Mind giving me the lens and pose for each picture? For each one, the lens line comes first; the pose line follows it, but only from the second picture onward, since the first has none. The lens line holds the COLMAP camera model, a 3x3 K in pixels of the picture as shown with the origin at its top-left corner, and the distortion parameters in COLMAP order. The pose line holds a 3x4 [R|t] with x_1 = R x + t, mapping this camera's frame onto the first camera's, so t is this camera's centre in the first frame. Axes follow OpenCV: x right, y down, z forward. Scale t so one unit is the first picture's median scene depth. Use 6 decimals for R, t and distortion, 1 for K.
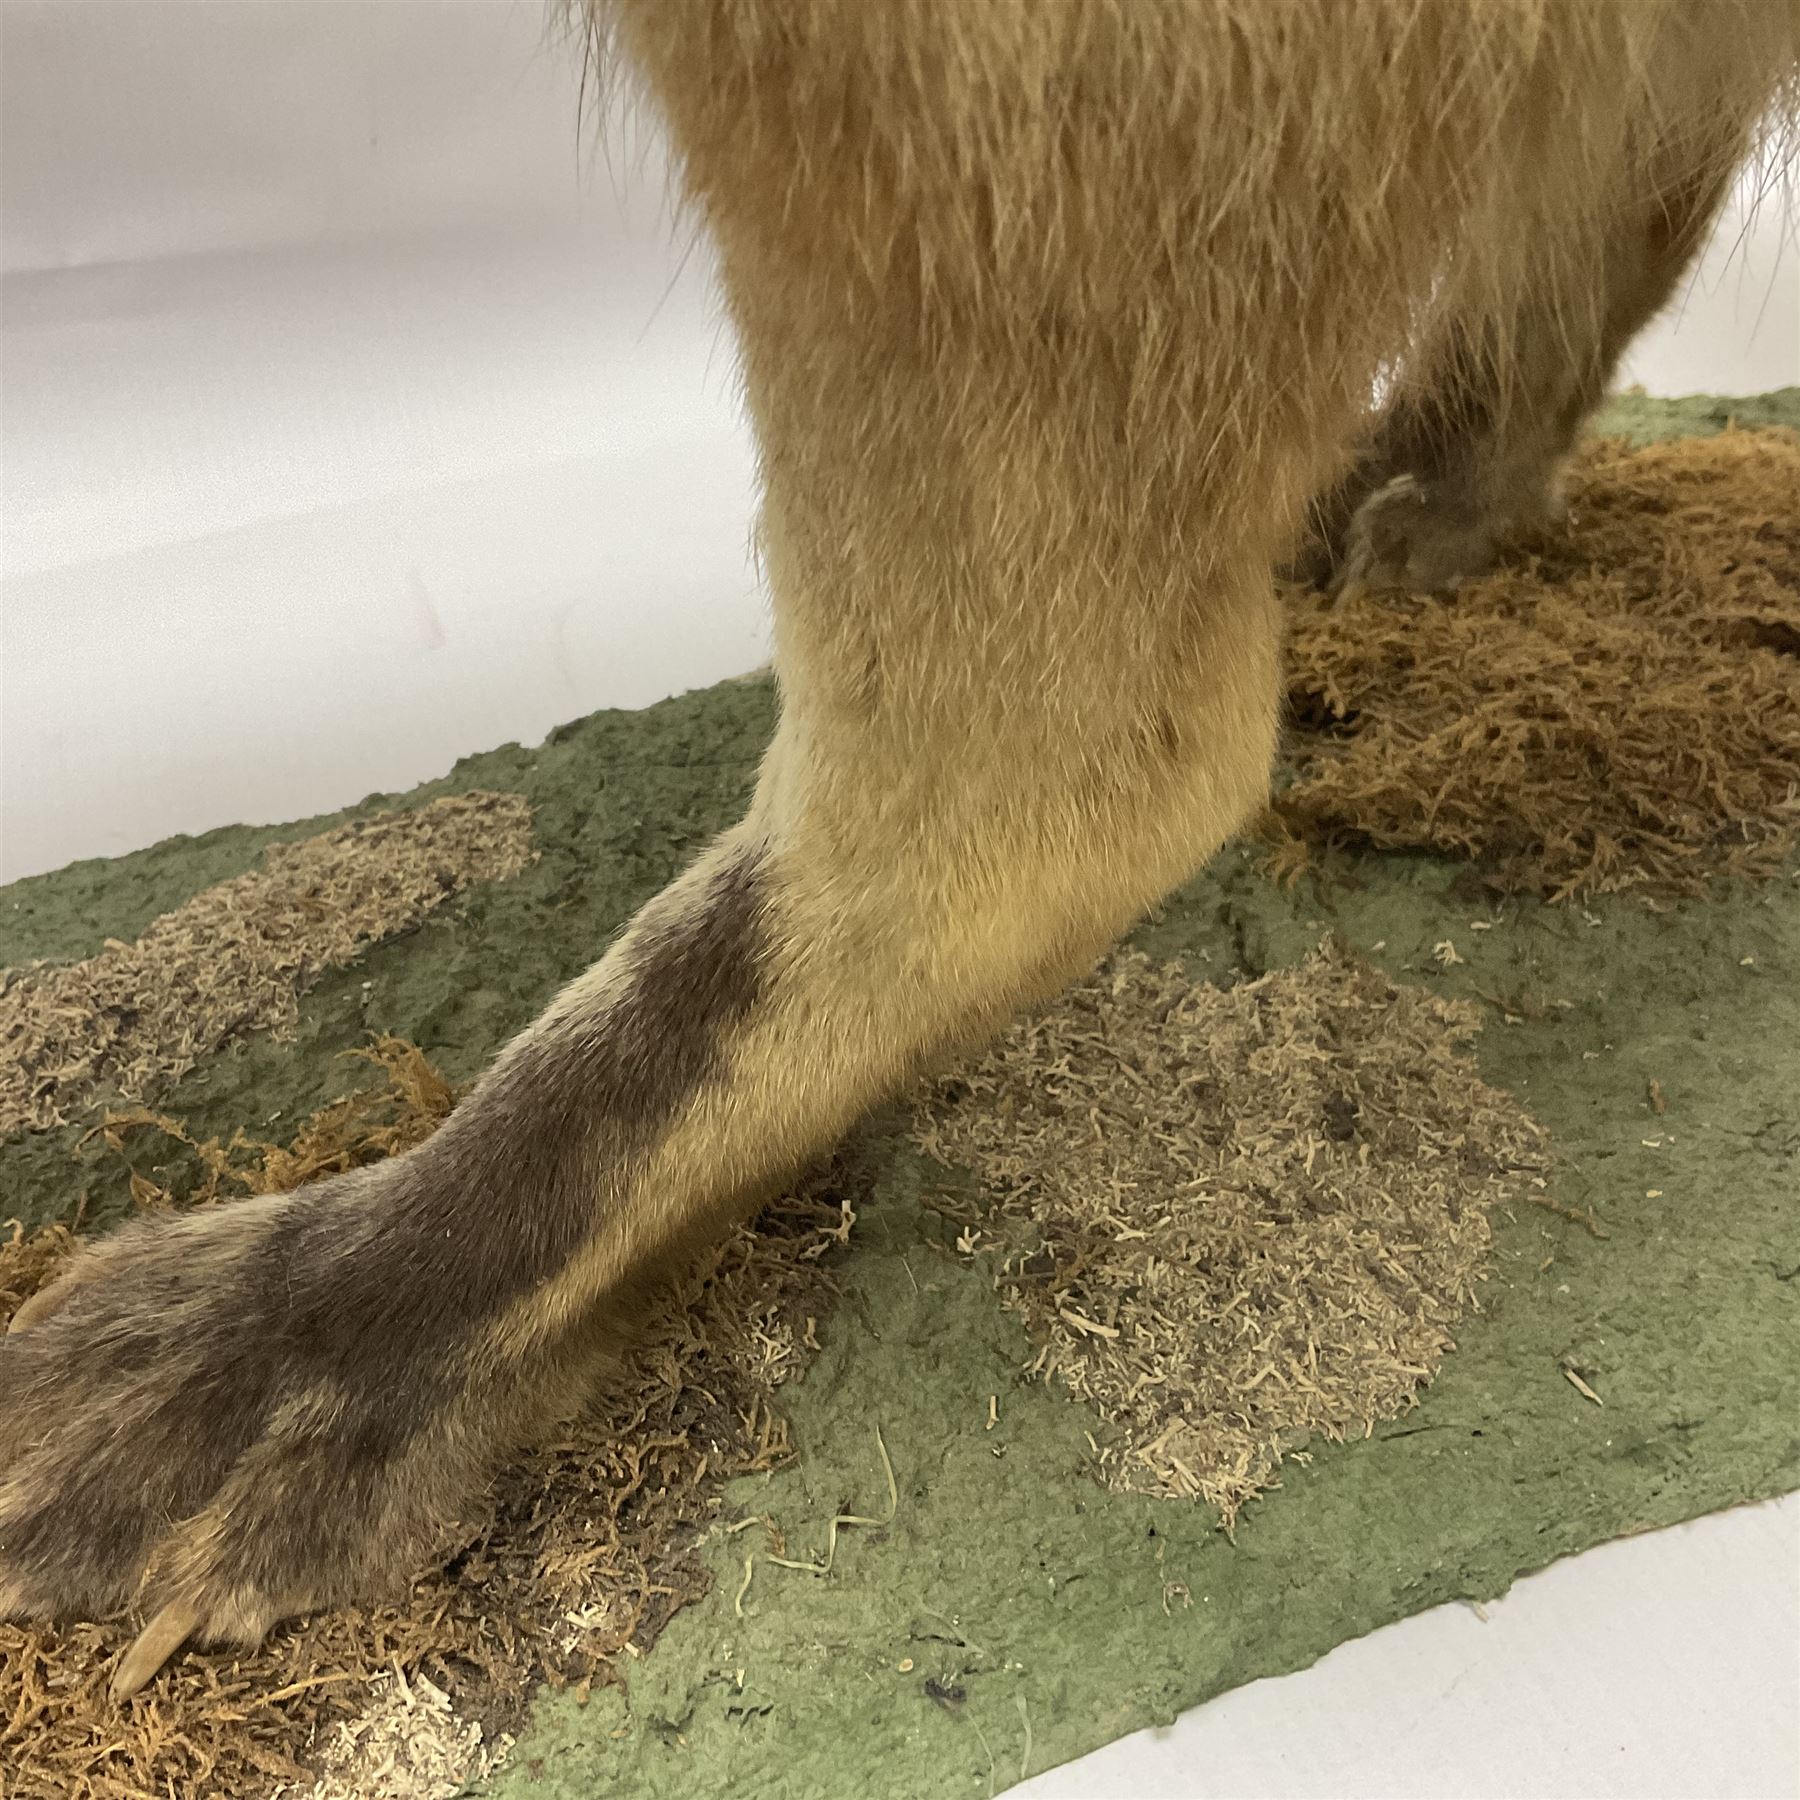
lens RADIAL K [[2030.3, 0, 888.3], [0, 2030.3, 892.3], [0, 0, 1]] dist [0.135713, -0.315050]
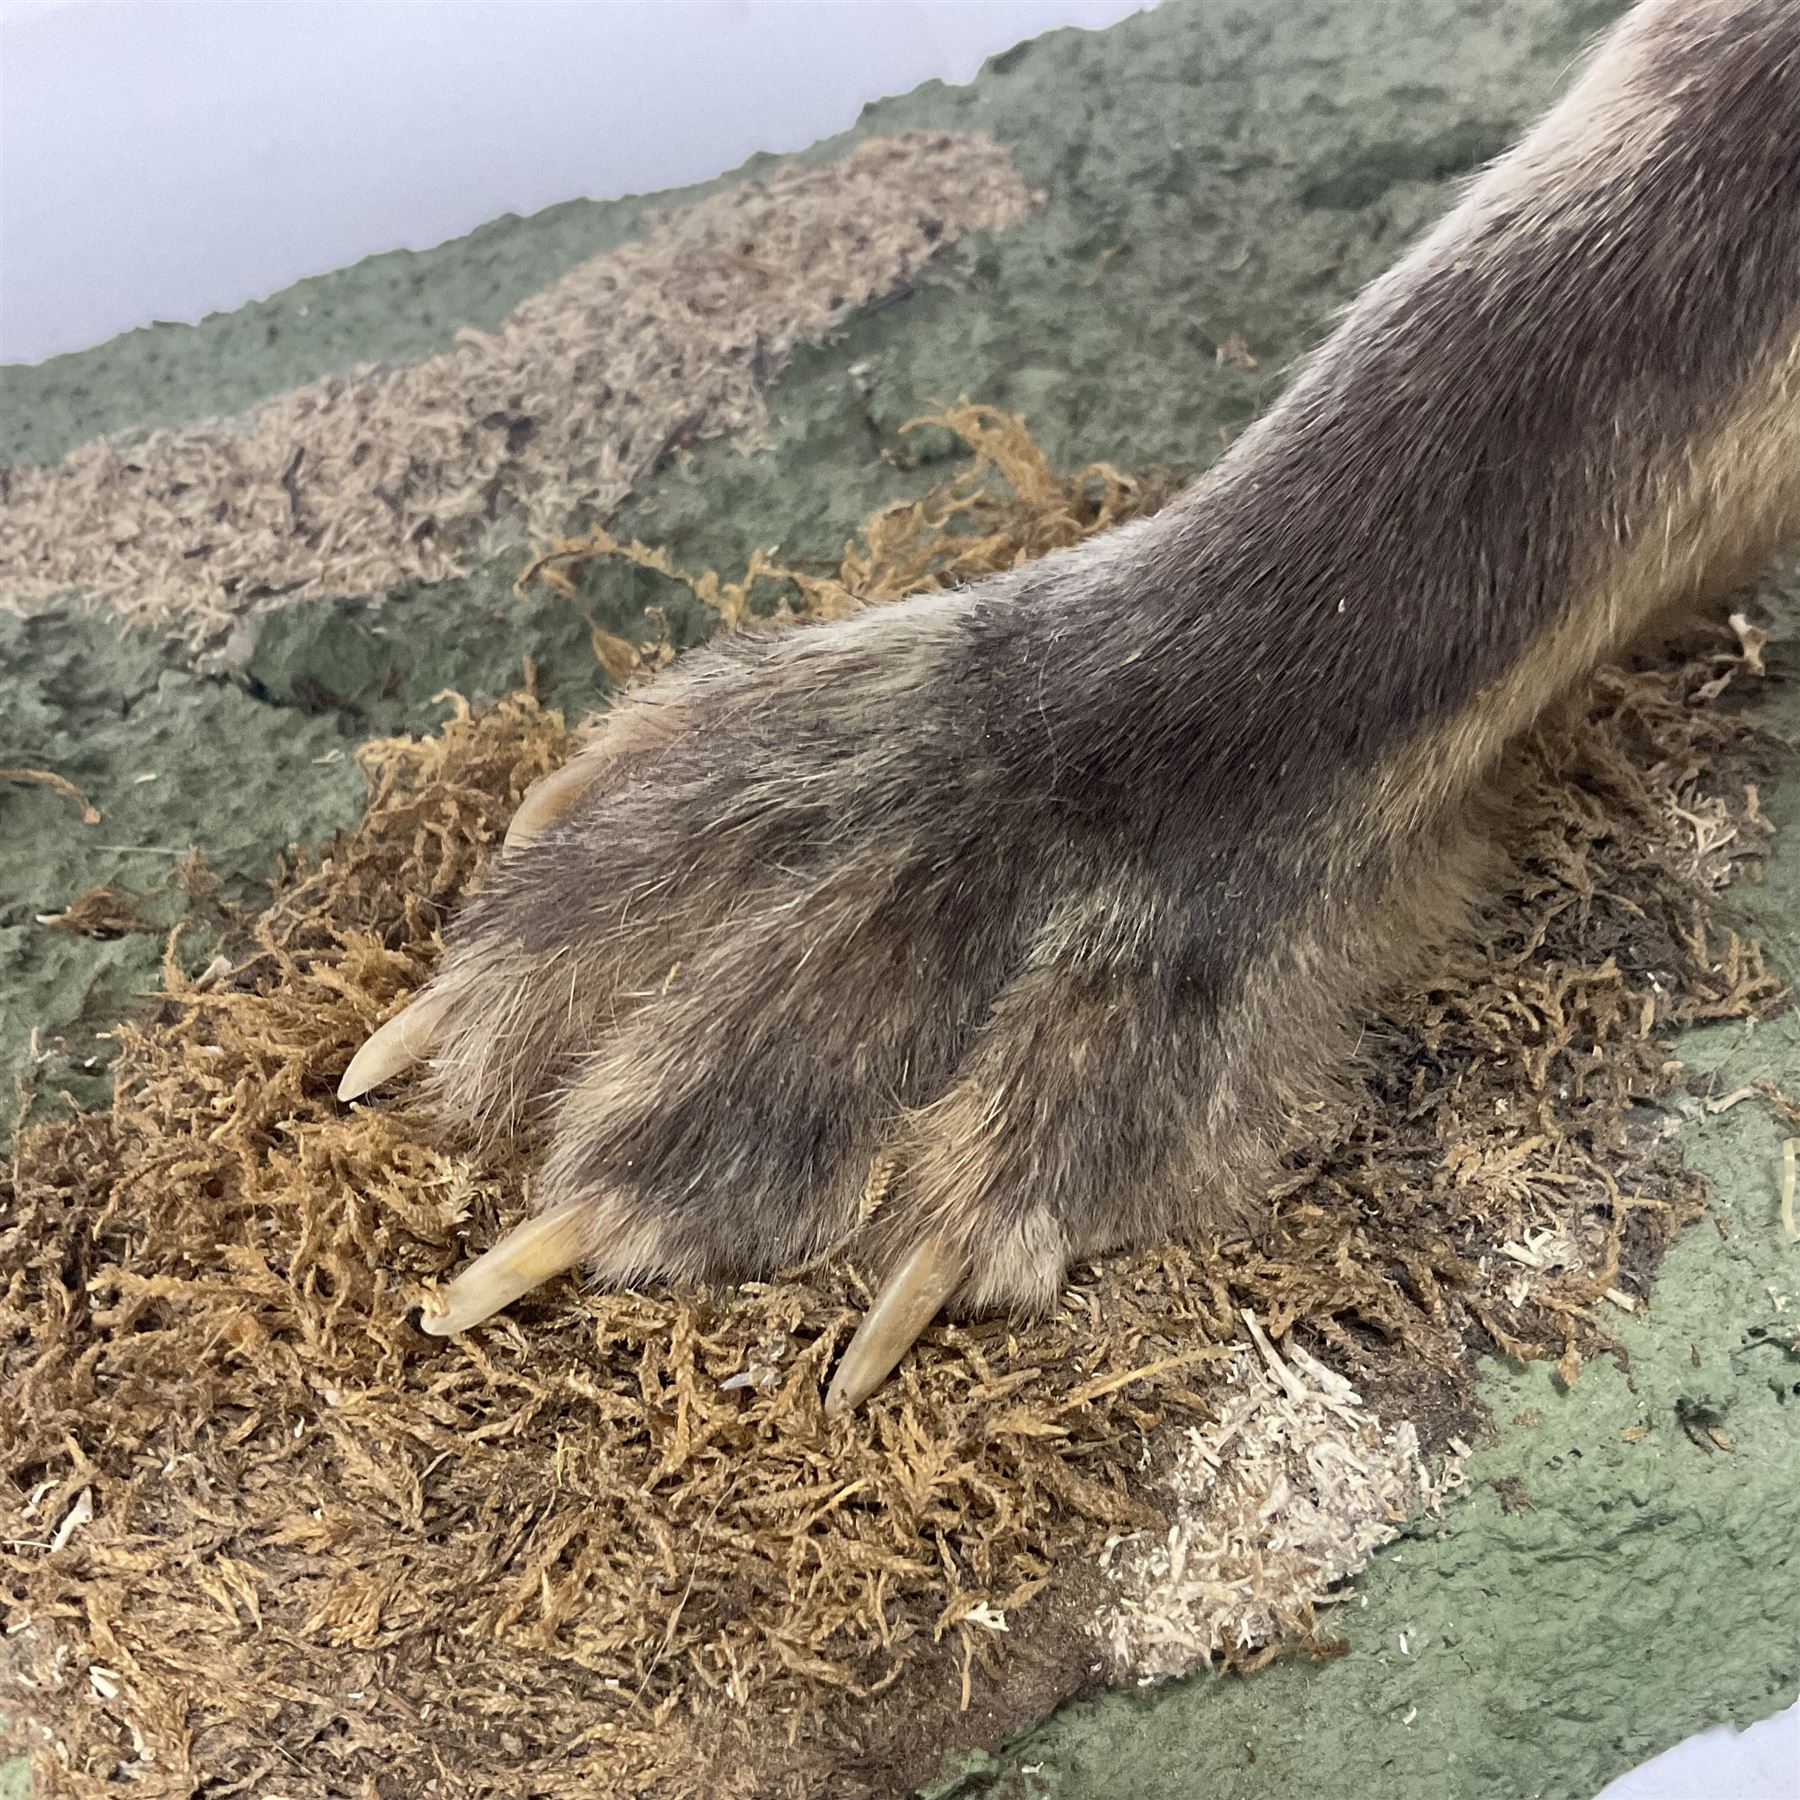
lens RADIAL K [[2030.3, 0, 888.3], [0, 2030.3, 892.3], [0, 0, 1]] dist [0.135713, -0.315050]
pose [[0.998700, -0.037291, -0.034762, -0.311577], [0.042655, 0.984670, 0.169130, 0.139116], [0.027922, -0.170393, 0.984980, 0.418525]]
